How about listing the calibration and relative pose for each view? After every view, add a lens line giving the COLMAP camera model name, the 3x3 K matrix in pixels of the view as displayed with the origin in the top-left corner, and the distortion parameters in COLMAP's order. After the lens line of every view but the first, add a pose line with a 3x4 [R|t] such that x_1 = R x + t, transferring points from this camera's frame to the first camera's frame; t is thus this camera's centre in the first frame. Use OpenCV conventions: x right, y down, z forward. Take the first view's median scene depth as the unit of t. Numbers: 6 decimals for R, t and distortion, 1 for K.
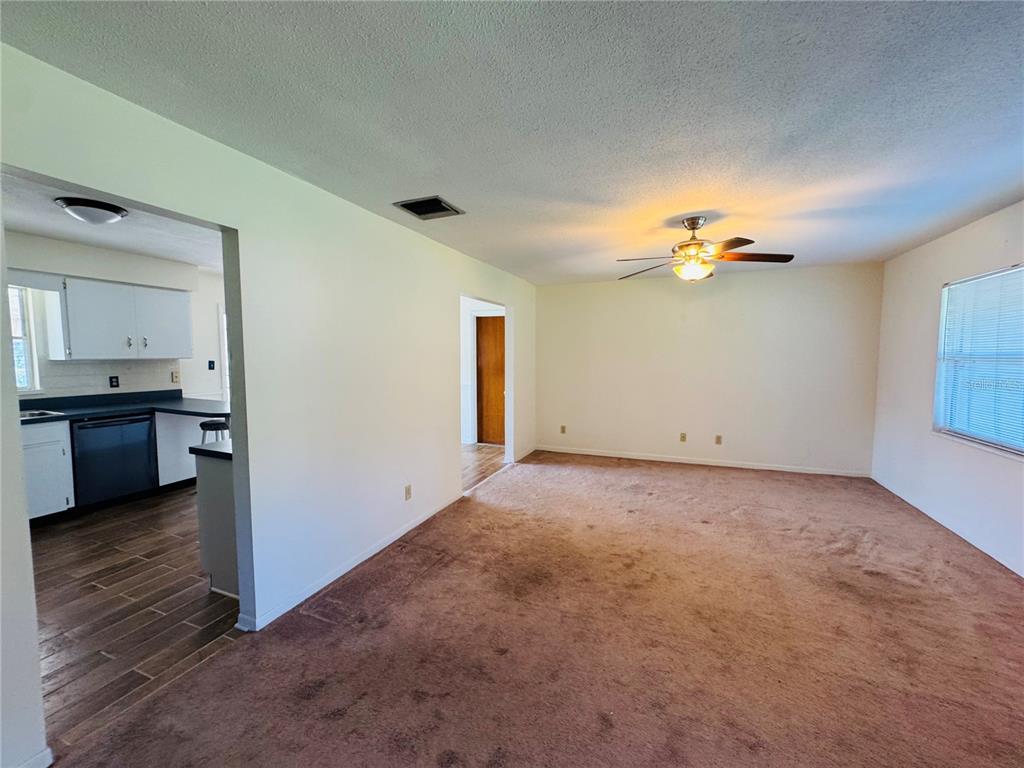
lens RADIAL K [[409.7, 0, 512.0], [0, 409.7, 384.0], [0, 0, 1]] dist [-0.001582, 0.000802]
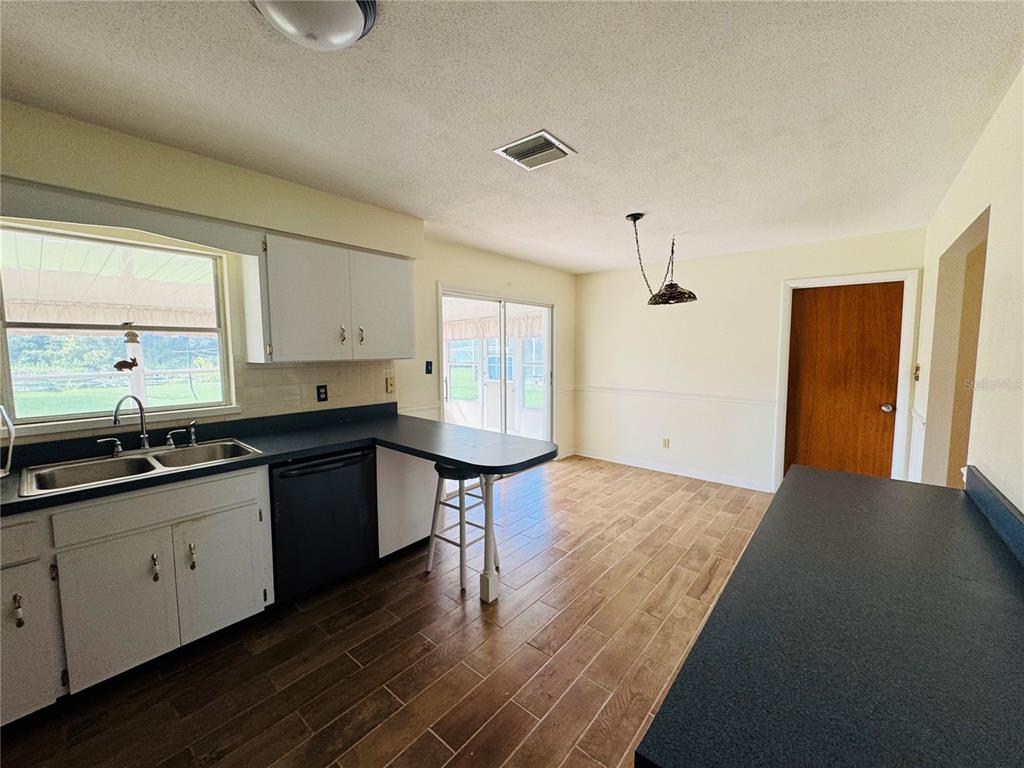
lens RADIAL K [[408.2, 0, 510.8], [0, 408.2, 385.4], [0, 0, 1]] dist [-0.003463, -0.000086]
pose [[0.952395, 0.022503, -0.304035, -0.297995], [-0.017477, 0.999662, 0.019244, -0.024156], [0.304366, -0.013014, 0.952466, 0.286127]]
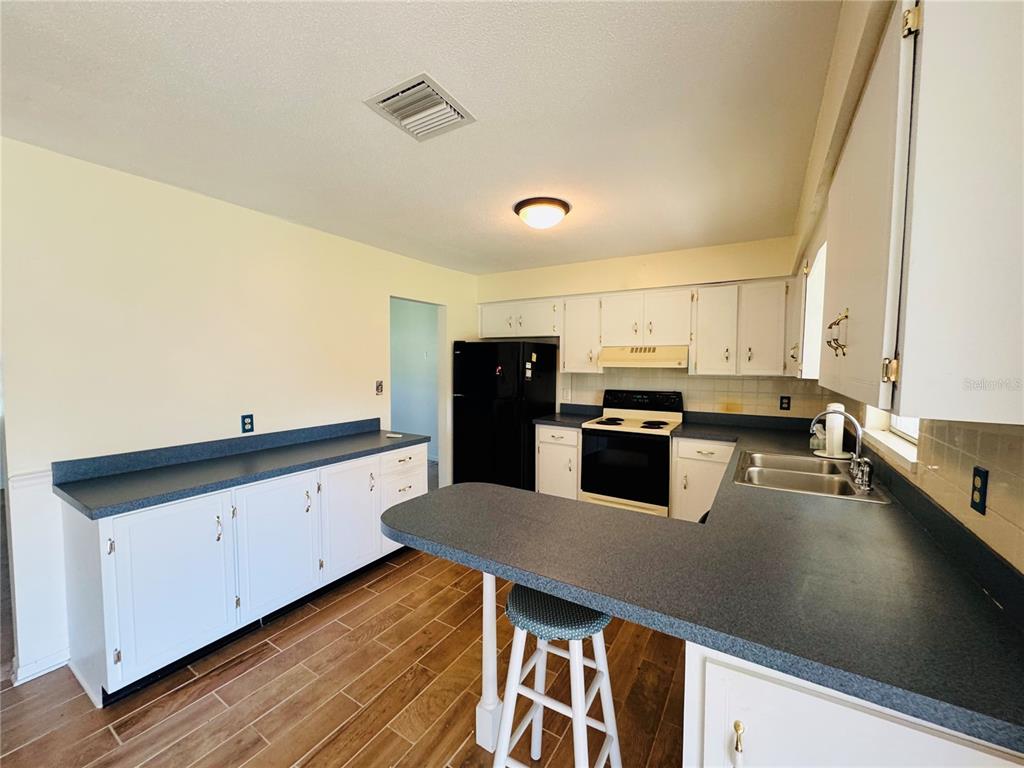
lens RADIAL K [[408.0, 0, 510.4], [0, 408.0, 384.1], [0, 0, 1]] dist [-0.002337, 0.000204]
pose [[-0.985420, -0.018528, 0.169126, -0.471174], [0.003394, 0.991714, 0.128419, -0.066237], [-0.170104, 0.127121, -0.977192, 0.829362]]
